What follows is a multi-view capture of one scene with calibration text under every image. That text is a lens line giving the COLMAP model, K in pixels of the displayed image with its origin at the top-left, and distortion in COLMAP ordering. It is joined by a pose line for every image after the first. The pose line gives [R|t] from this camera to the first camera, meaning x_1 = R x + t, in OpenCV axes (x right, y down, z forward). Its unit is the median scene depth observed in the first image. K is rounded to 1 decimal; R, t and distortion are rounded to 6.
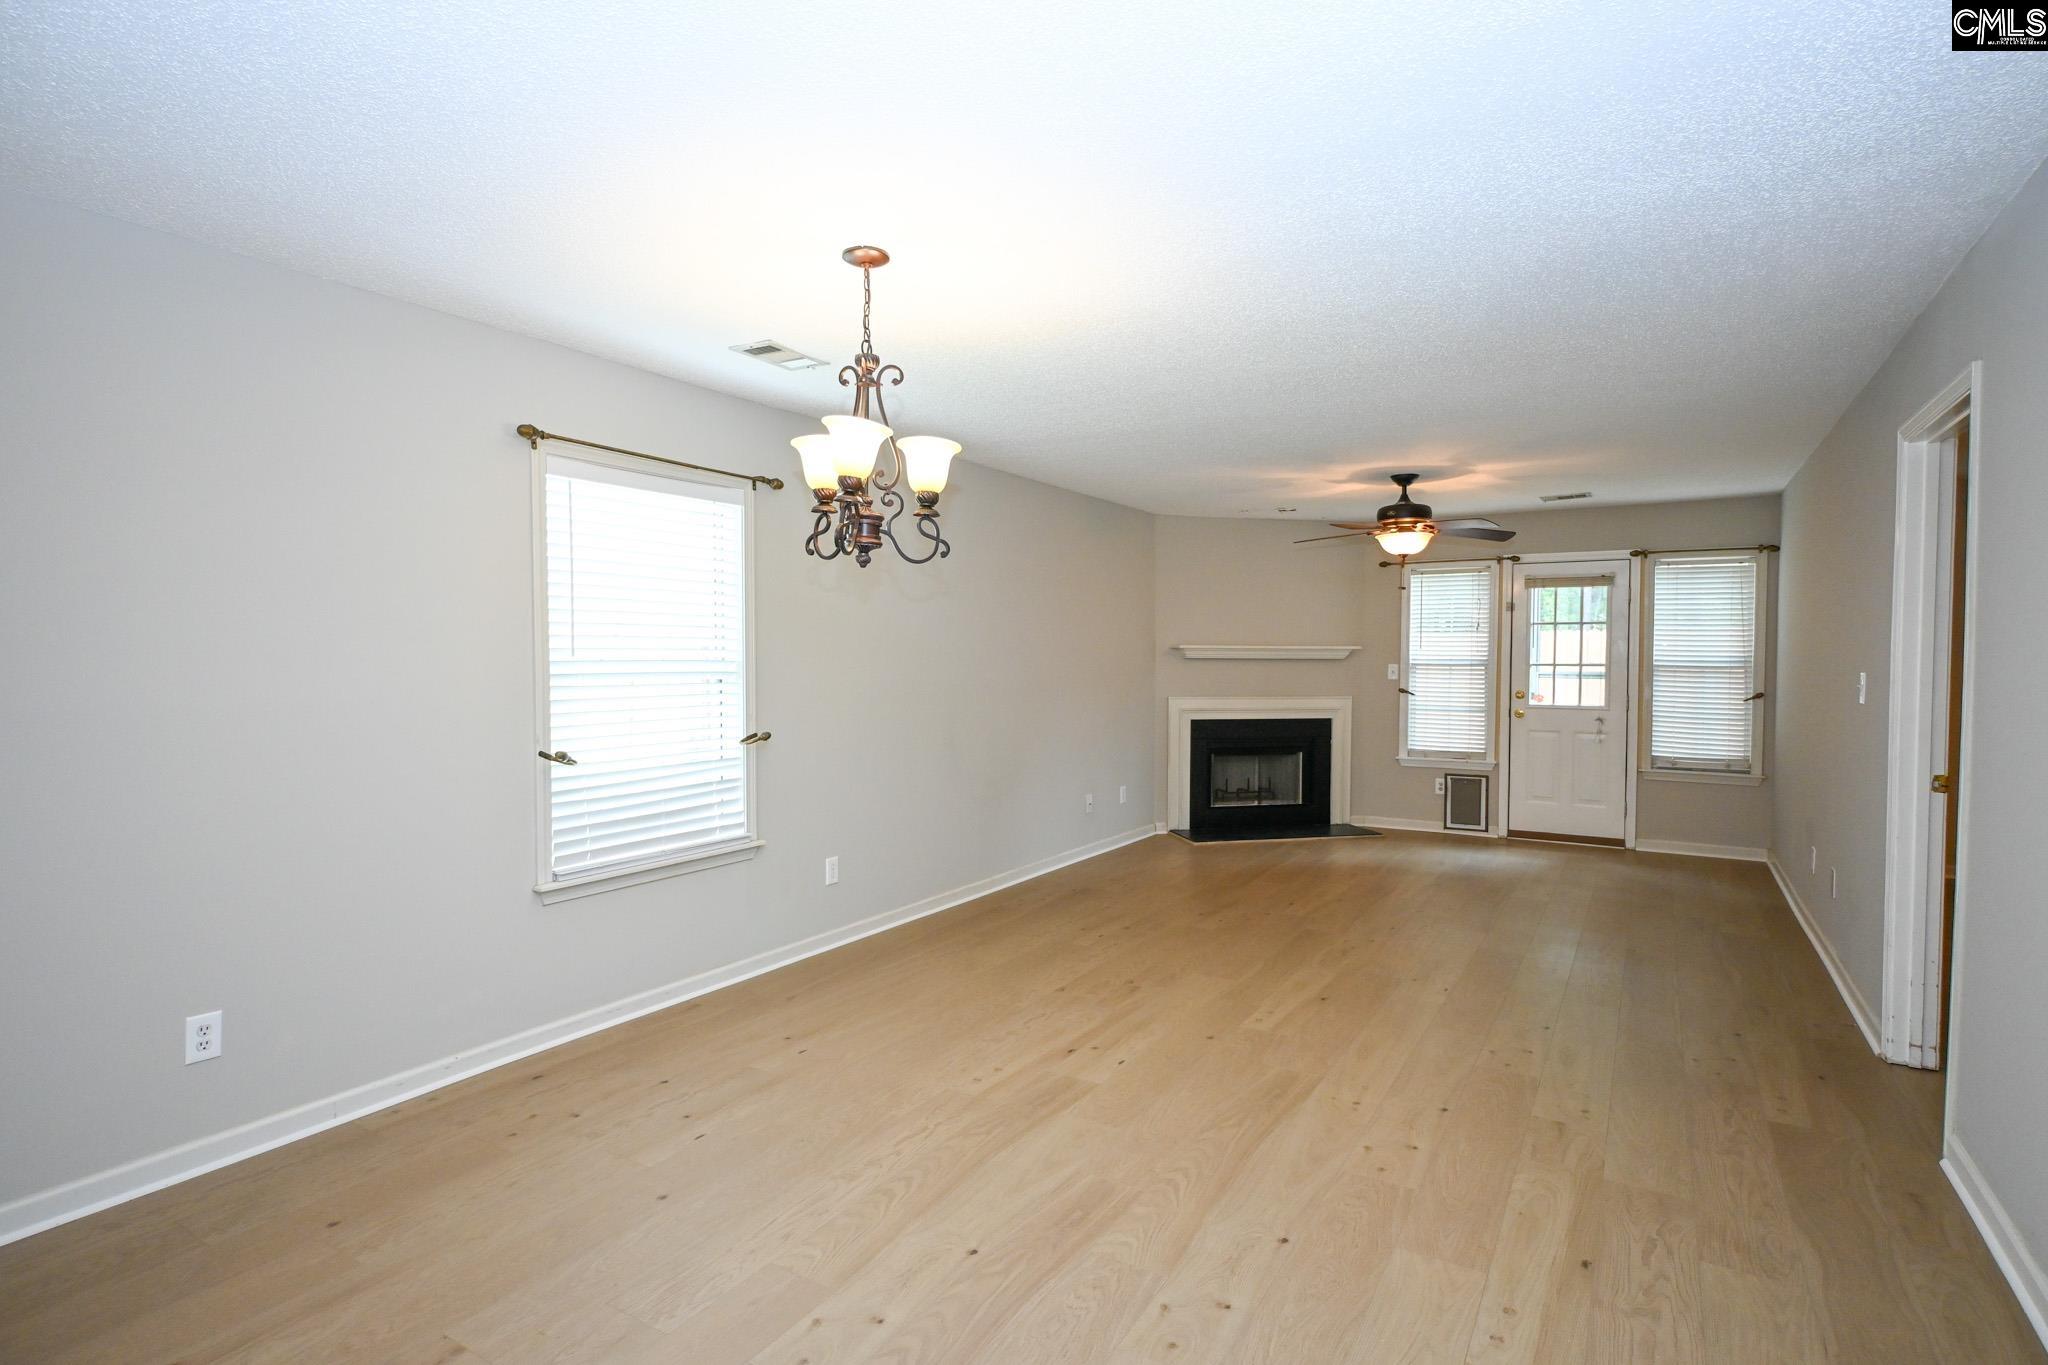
lens RADIAL K [[1049.3, 0, 1020.0], [0, 1049.3, 685.3], [0, 0, 1]] dist [-0.001453, 0.000837]
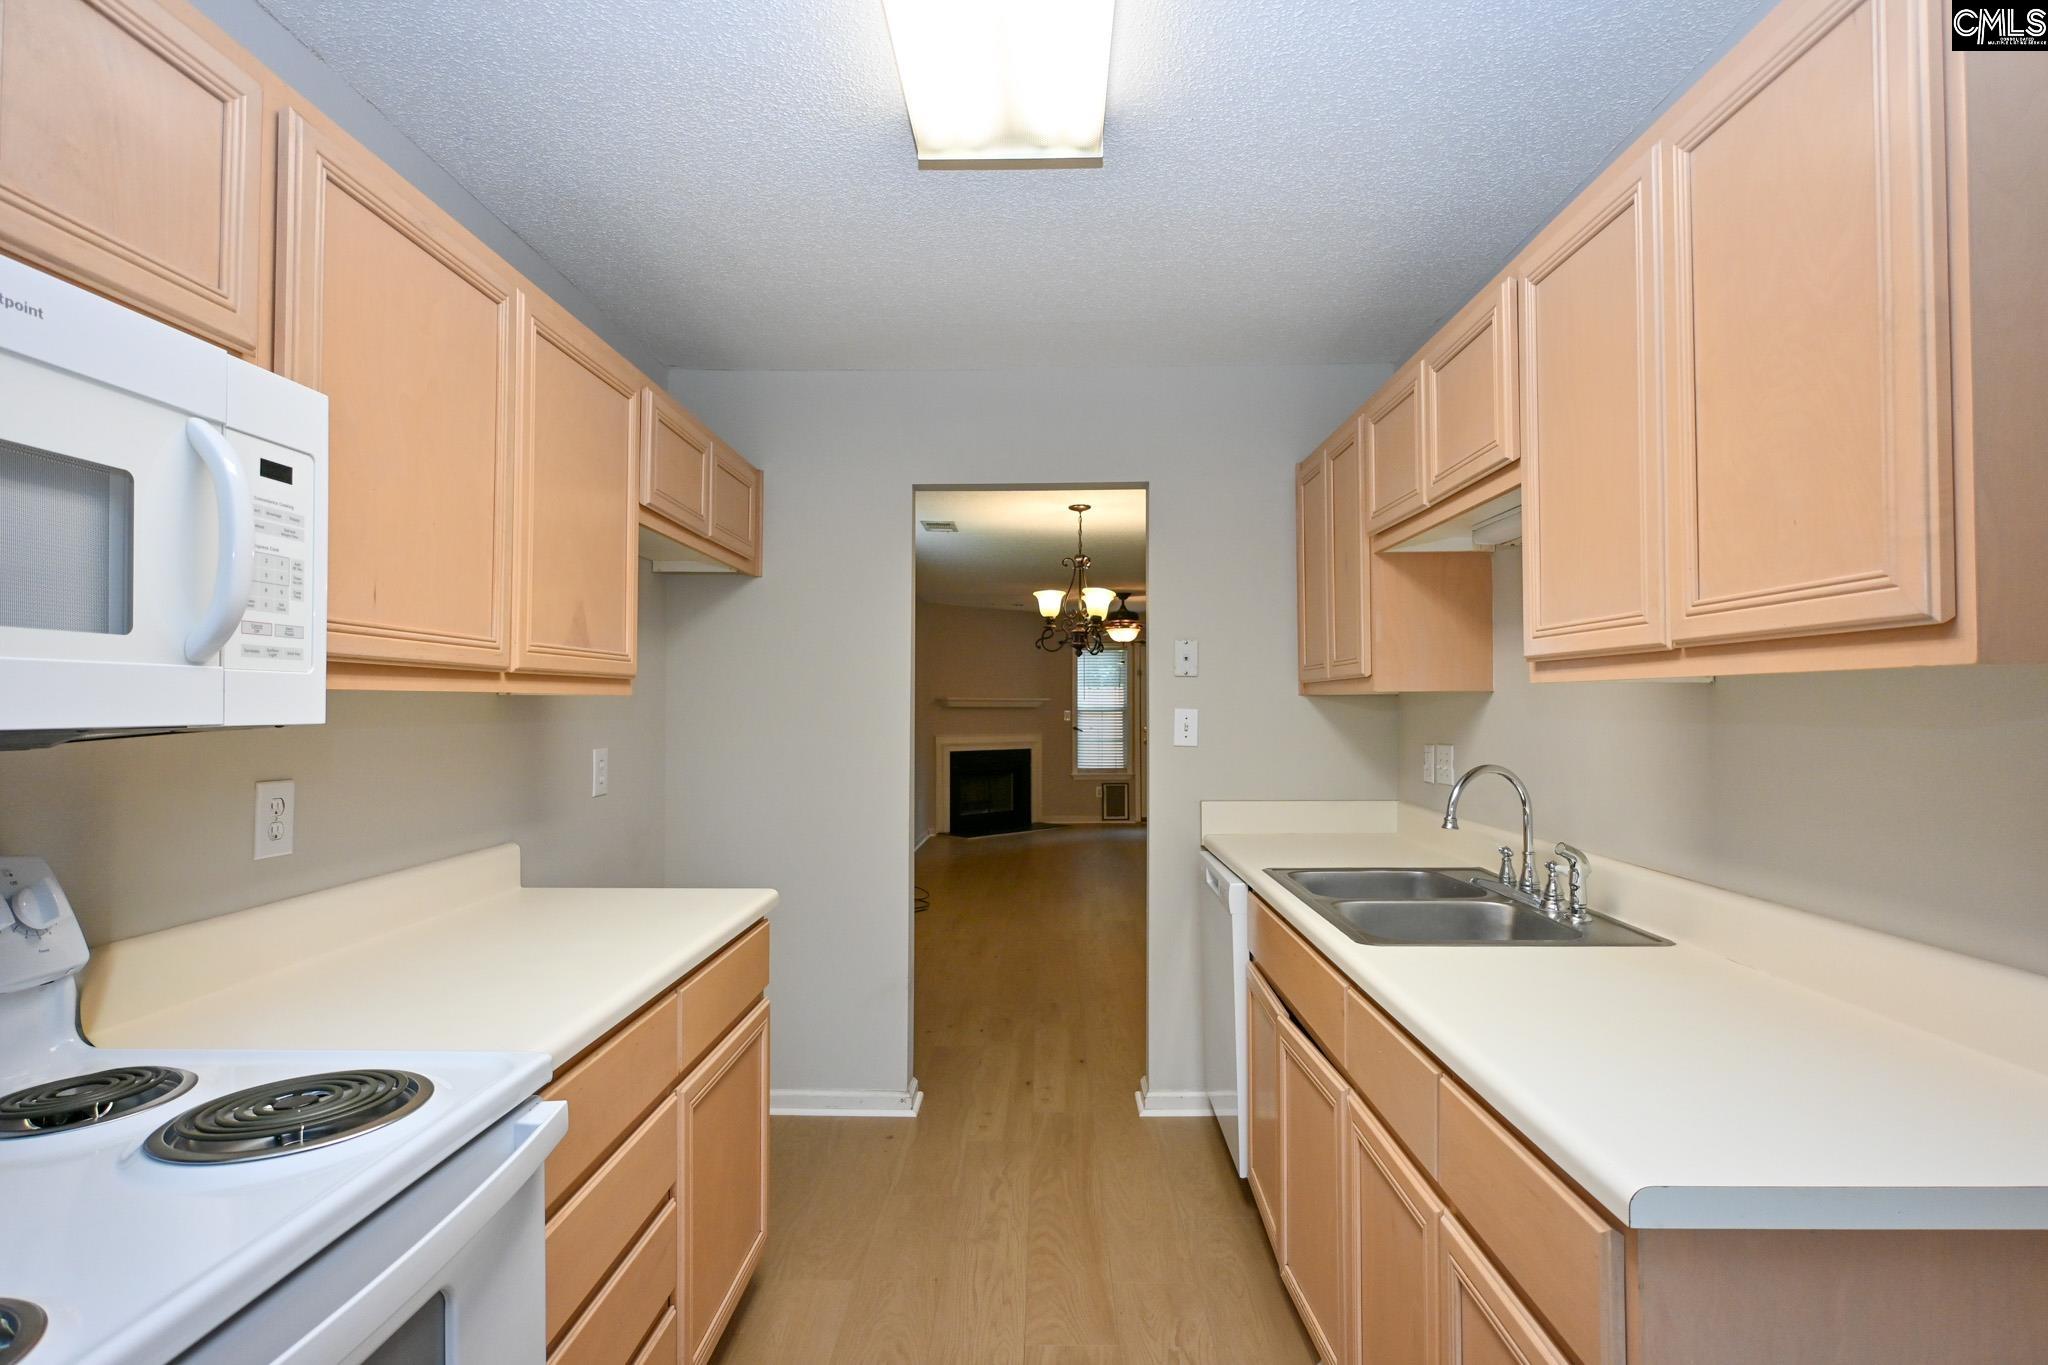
lens RADIAL K [[1036.7, 0, 1024.0], [0, 1036.7, 682.5], [0, 0, 1]] dist [-0.003023, 0.007365]
pose [[0.861753, 0.007454, 0.507274, -0.473810], [0.017879, 0.998825, -0.045050, 0.005677], [-0.507014, 0.047892, 0.860606, -0.240093]]
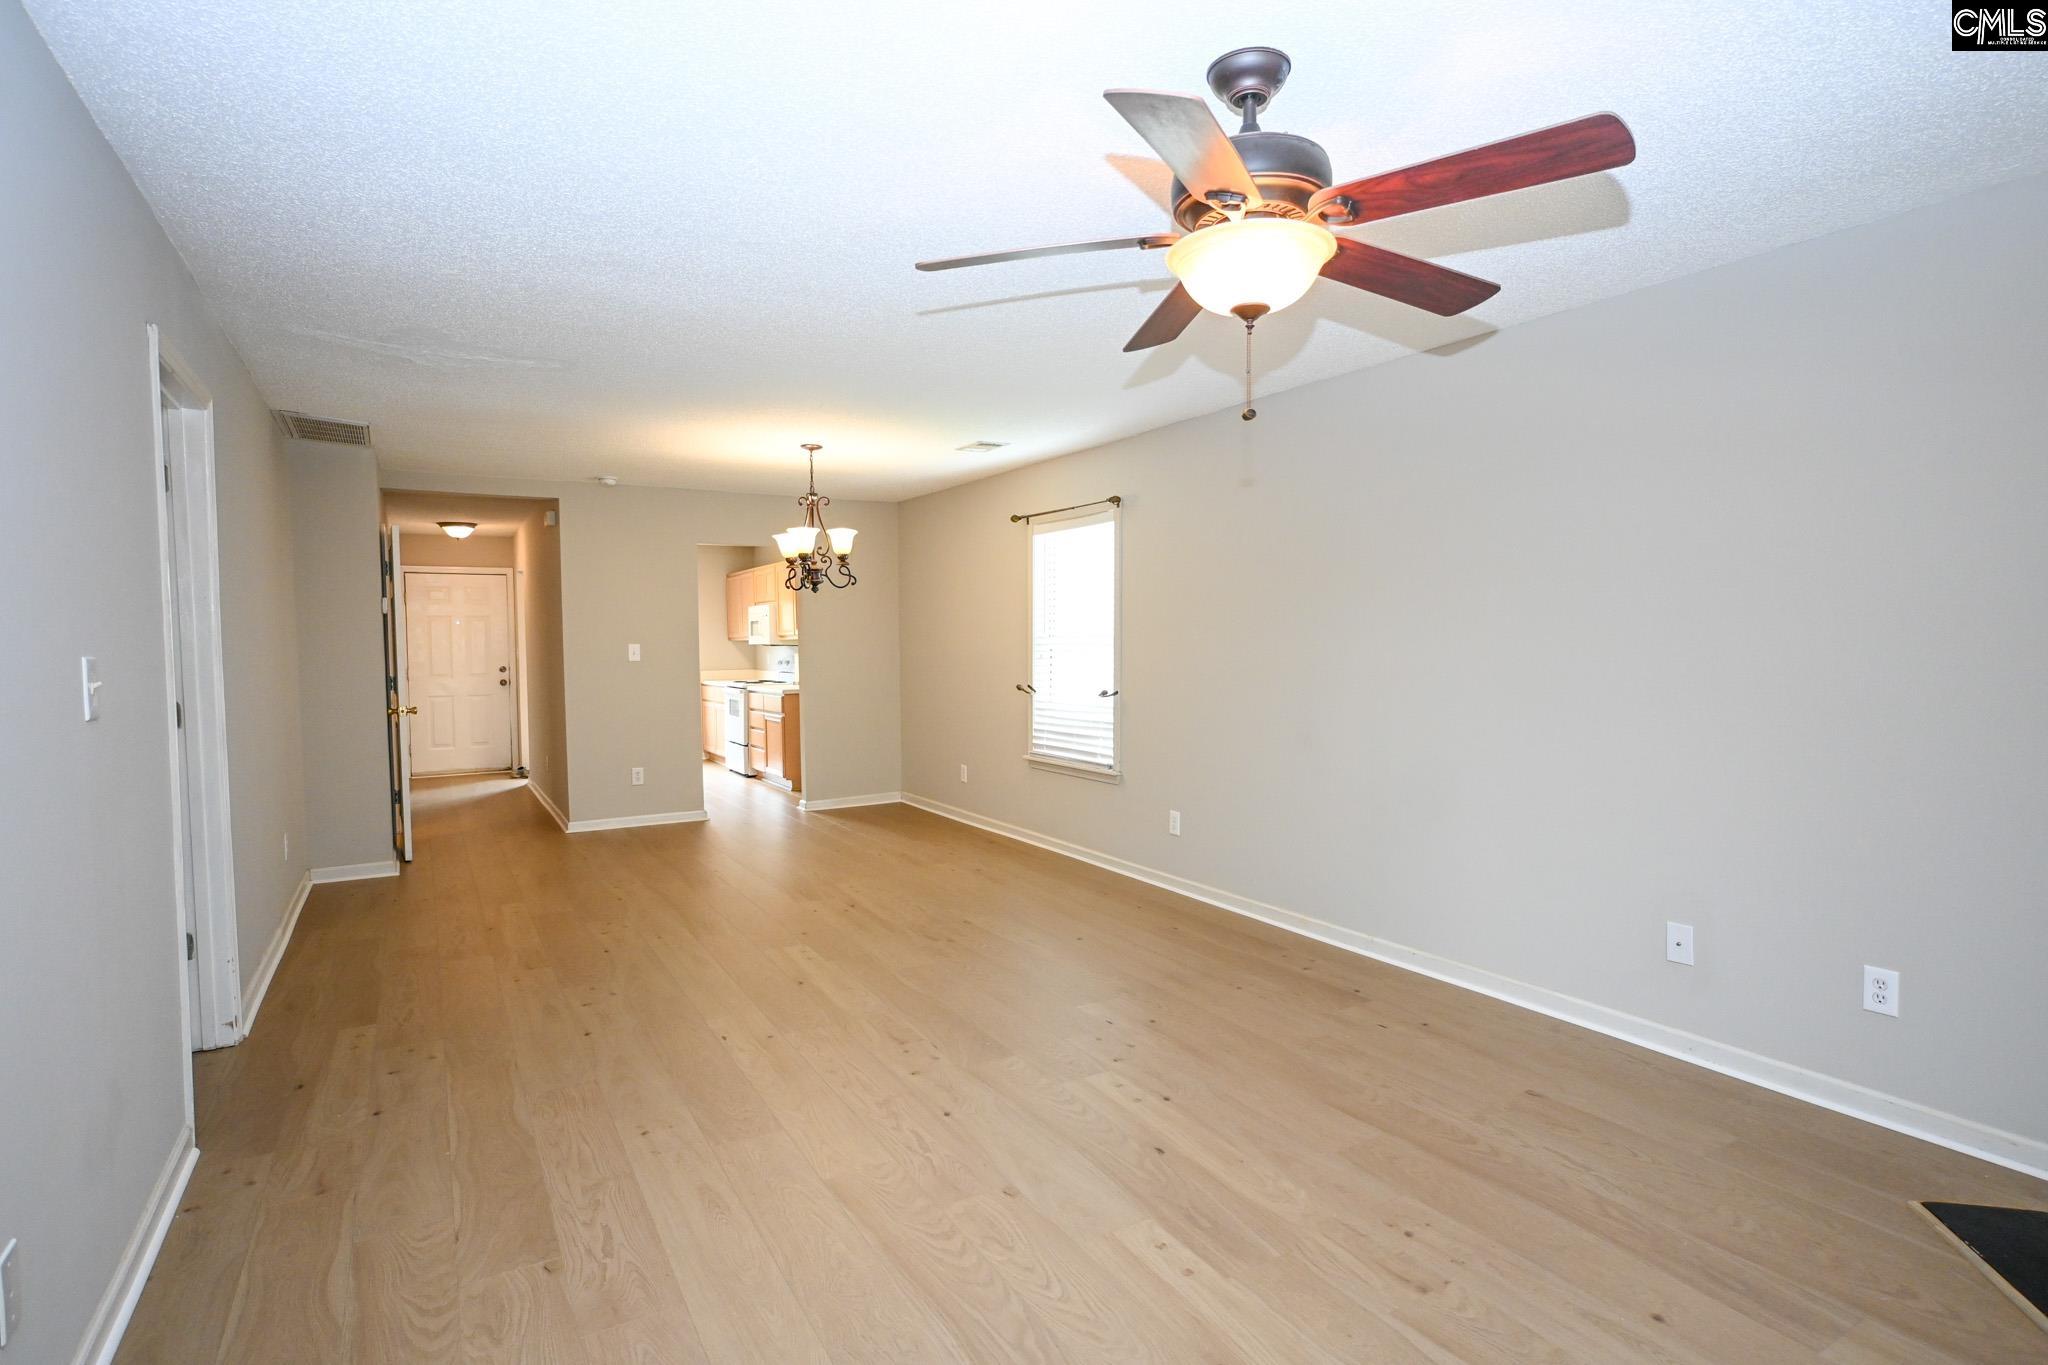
lens RADIAL K [[1036.7, 0, 1024.0], [0, 1036.7, 682.5], [0, 0, 1]] dist [-0.003023, 0.007365]
pose [[-0.477764, 0.039730, -0.877590, 0.586152], [-0.017921, 0.998328, 0.054953, -0.021645], [0.878306, 0.041982, -0.476253, 0.931072]]
